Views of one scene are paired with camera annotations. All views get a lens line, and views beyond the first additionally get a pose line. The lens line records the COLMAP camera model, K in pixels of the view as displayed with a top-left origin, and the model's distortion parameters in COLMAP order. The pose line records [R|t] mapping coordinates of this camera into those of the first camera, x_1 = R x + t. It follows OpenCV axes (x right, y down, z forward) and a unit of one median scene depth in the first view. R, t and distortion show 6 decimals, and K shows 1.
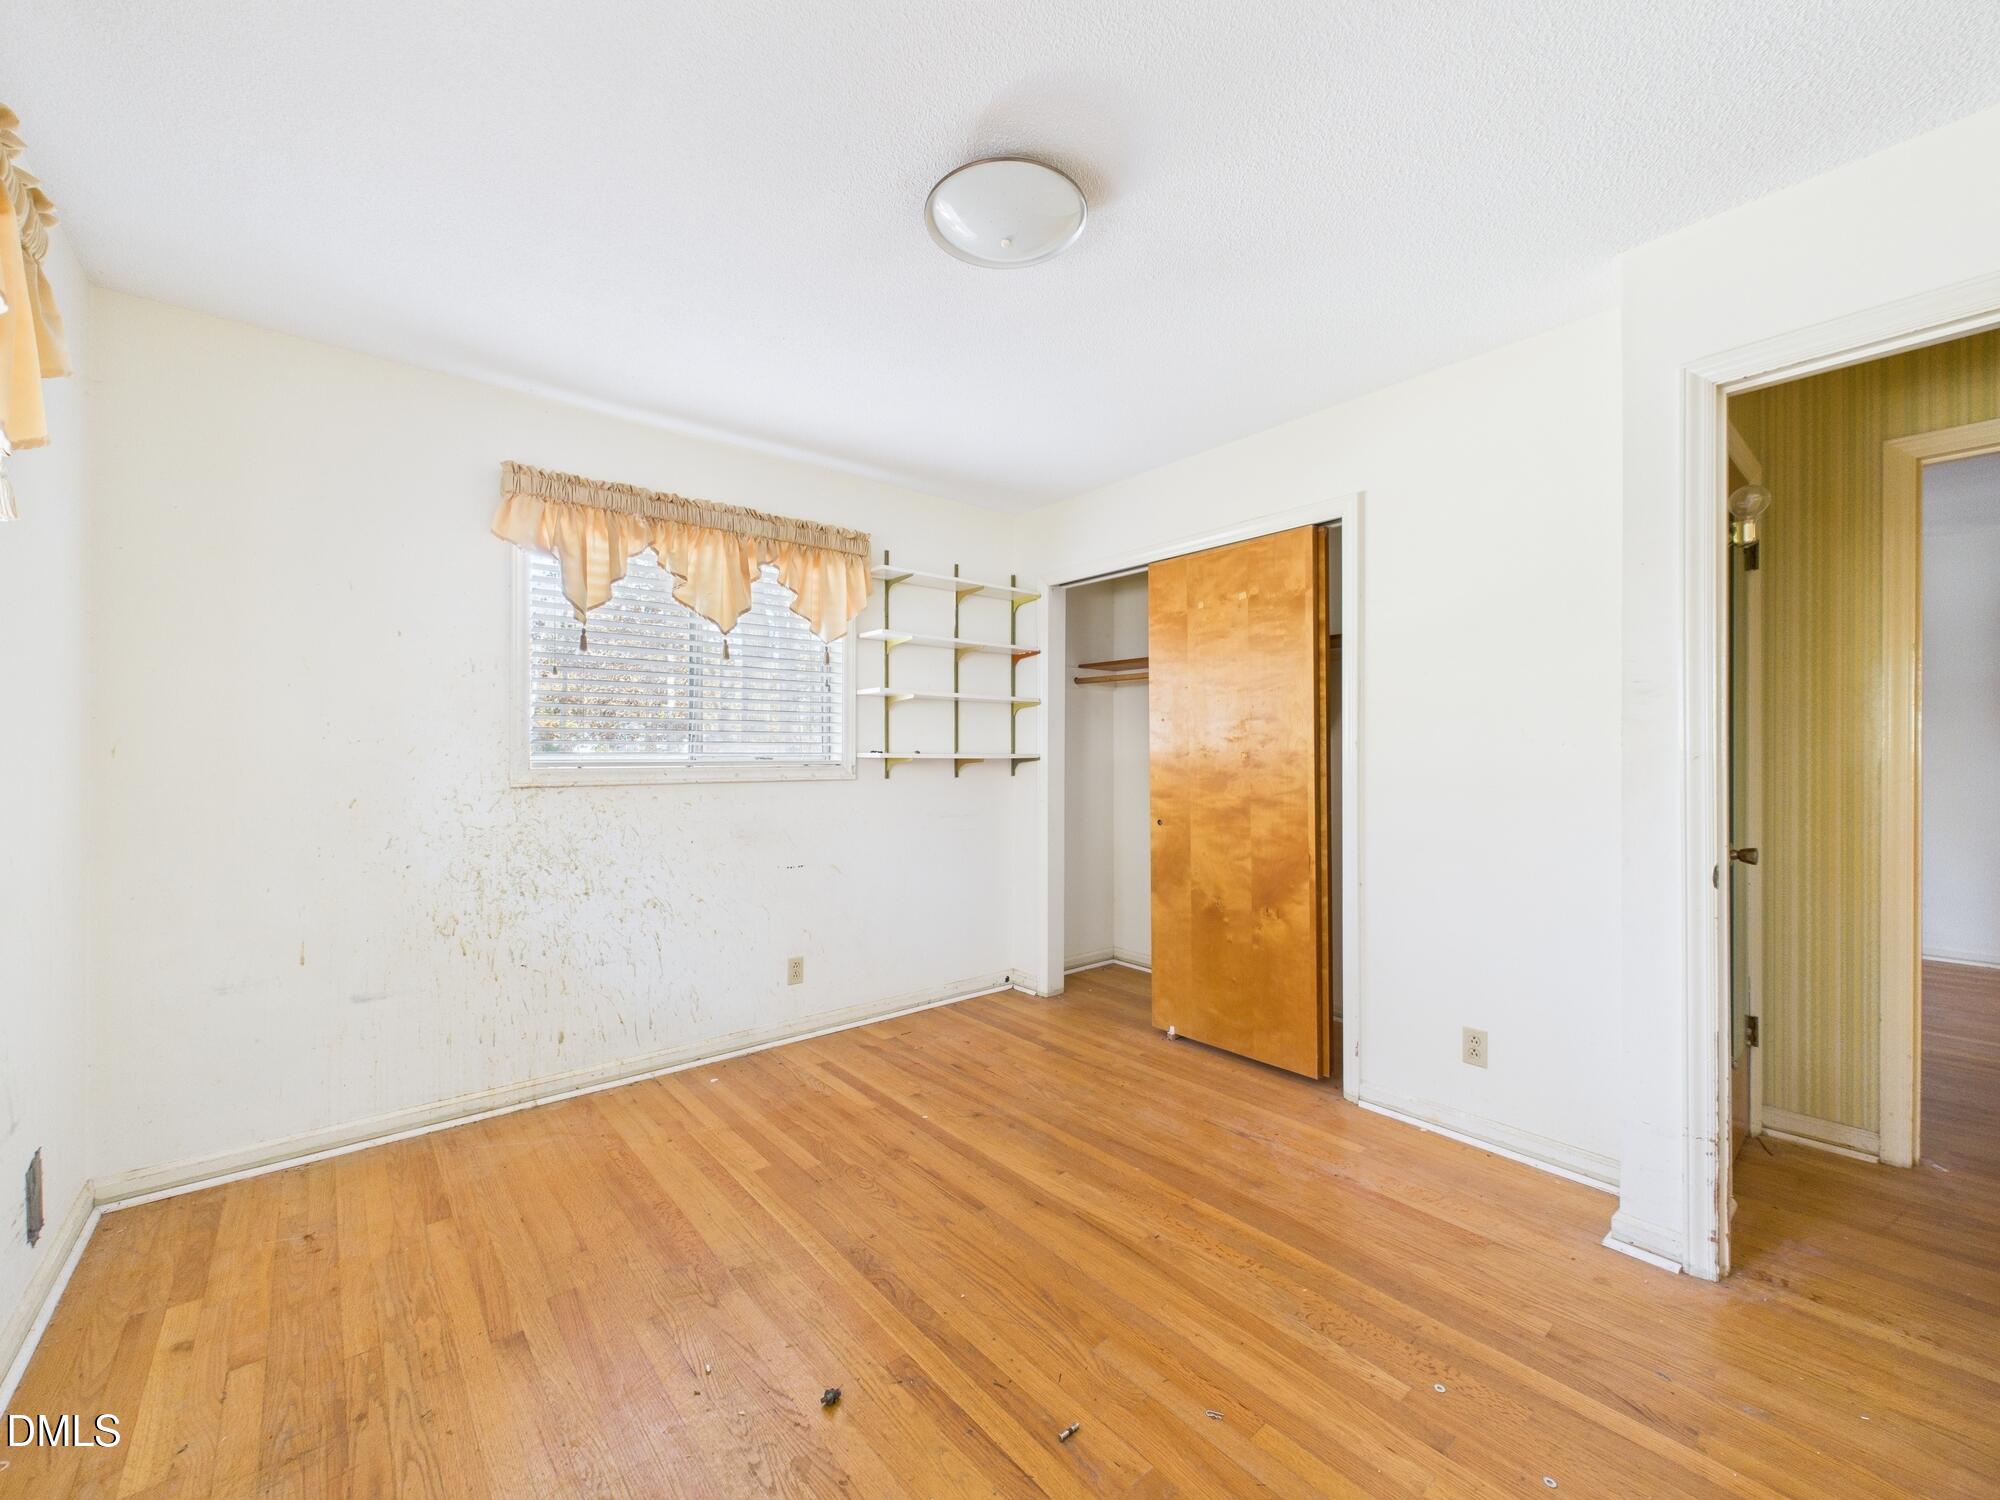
lens RADIAL K [[805.6, 0, 996.4], [0, 805.6, 747.3], [0, 0, 1]] dist [0.002665, -0.000543]
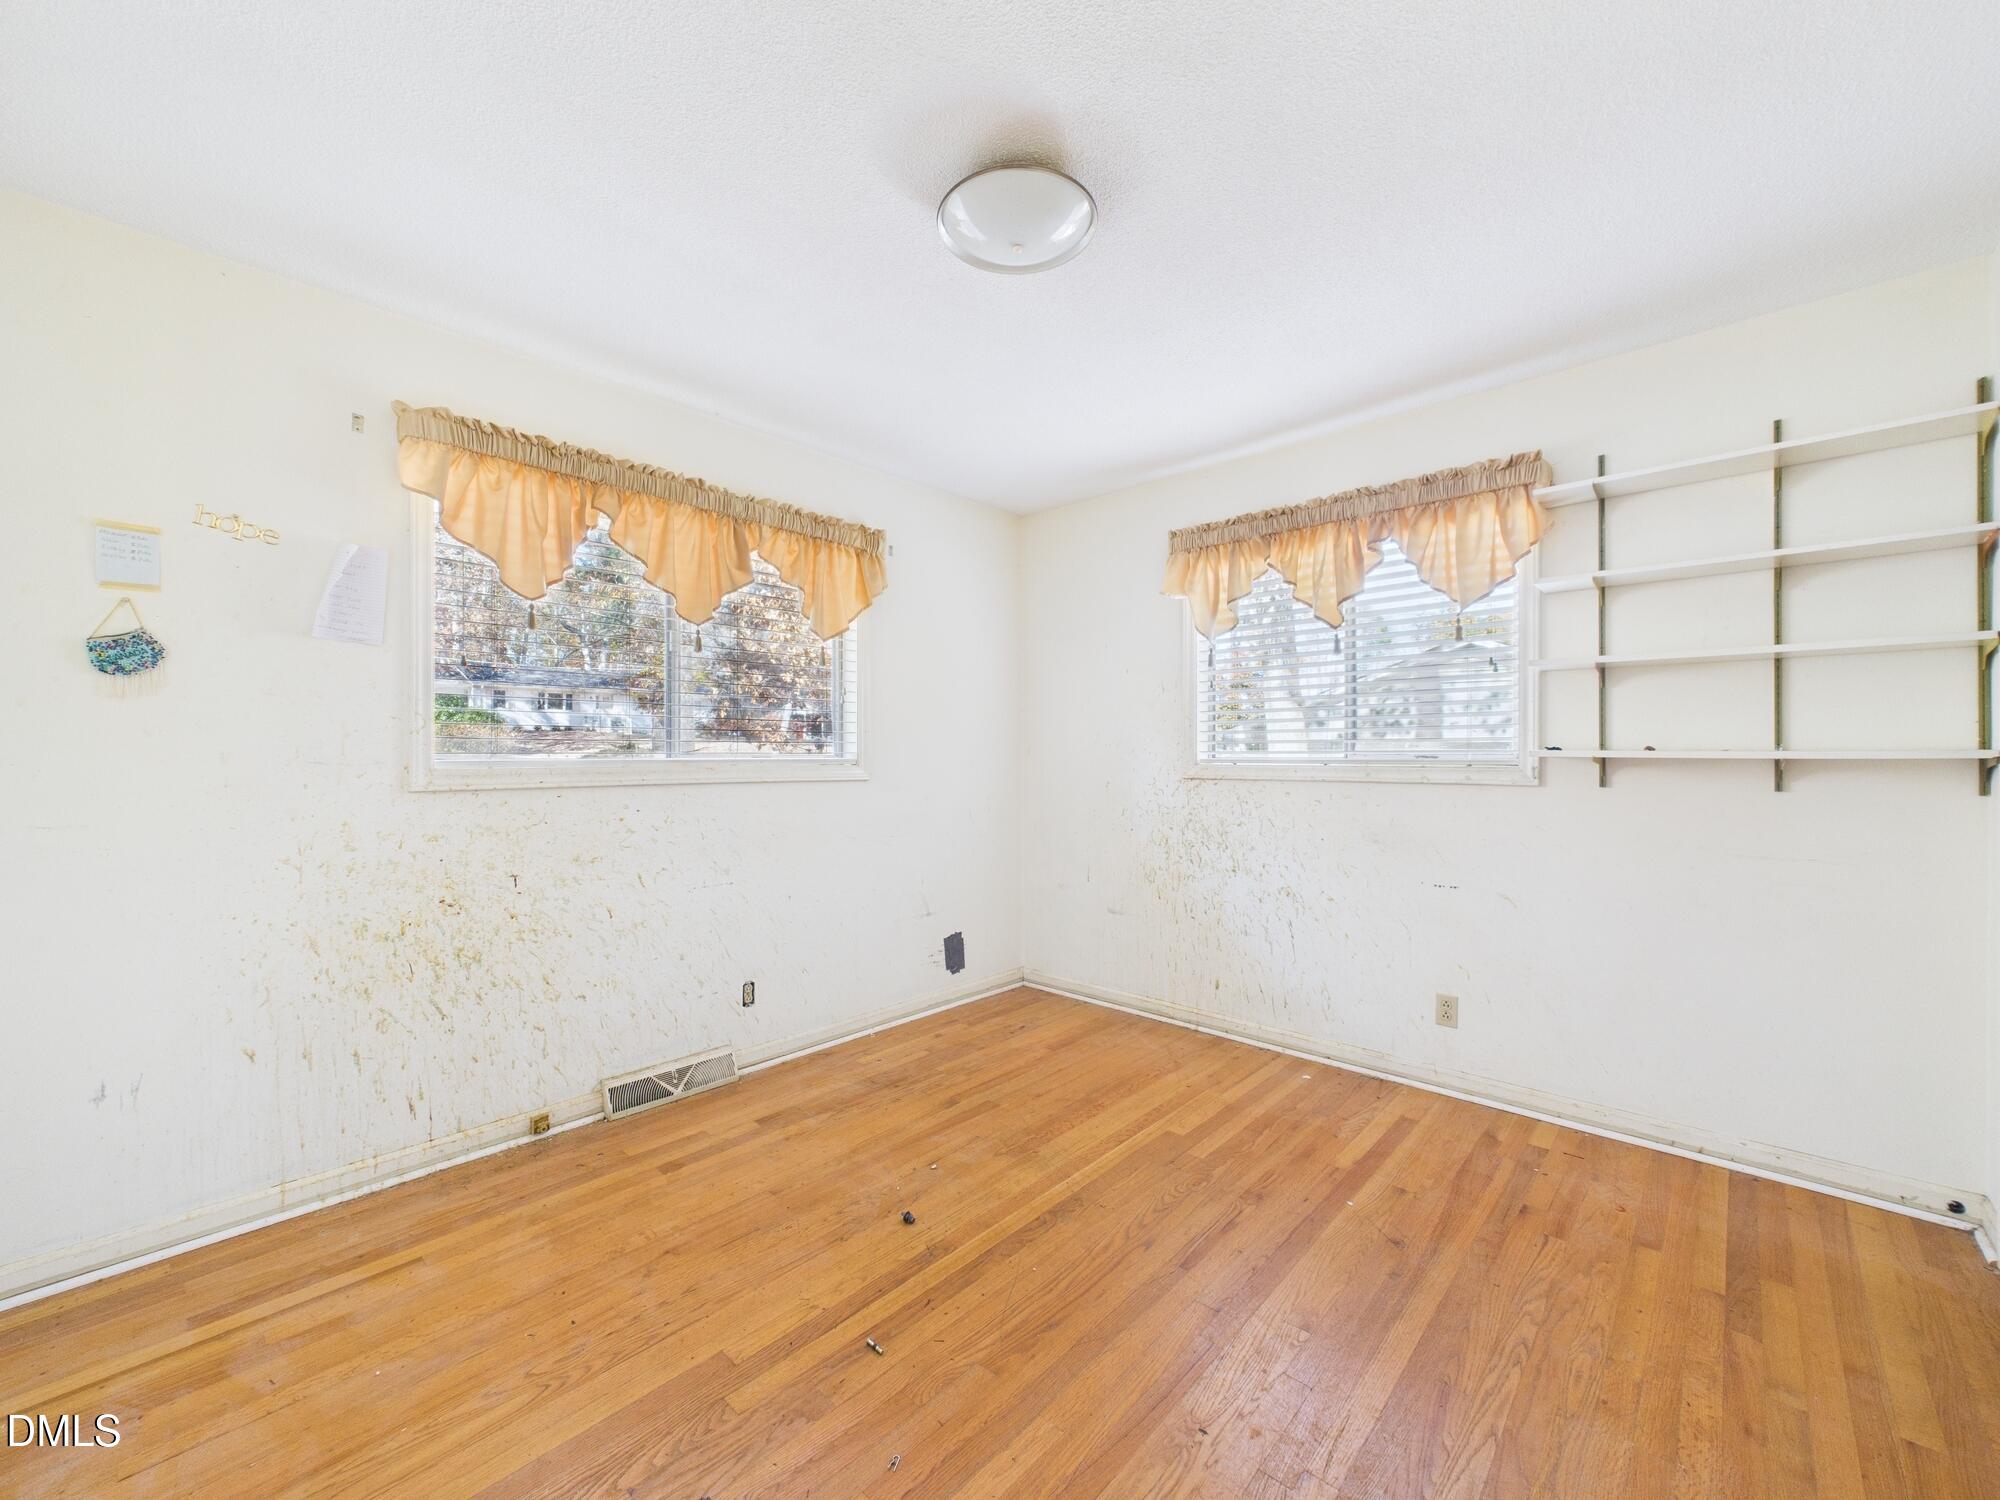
lens RADIAL K [[805.6, 0, 1002.3], [0, 805.6, 751.8], [0, 0, 1]] dist [0.002665, -0.000543]
pose [[0.122207, -0.001487, -0.992504, 0.621234], [0.011475, 0.999934, -0.000085, 0.003381], [0.992438, -0.011378, 0.122216, 0.521648]]
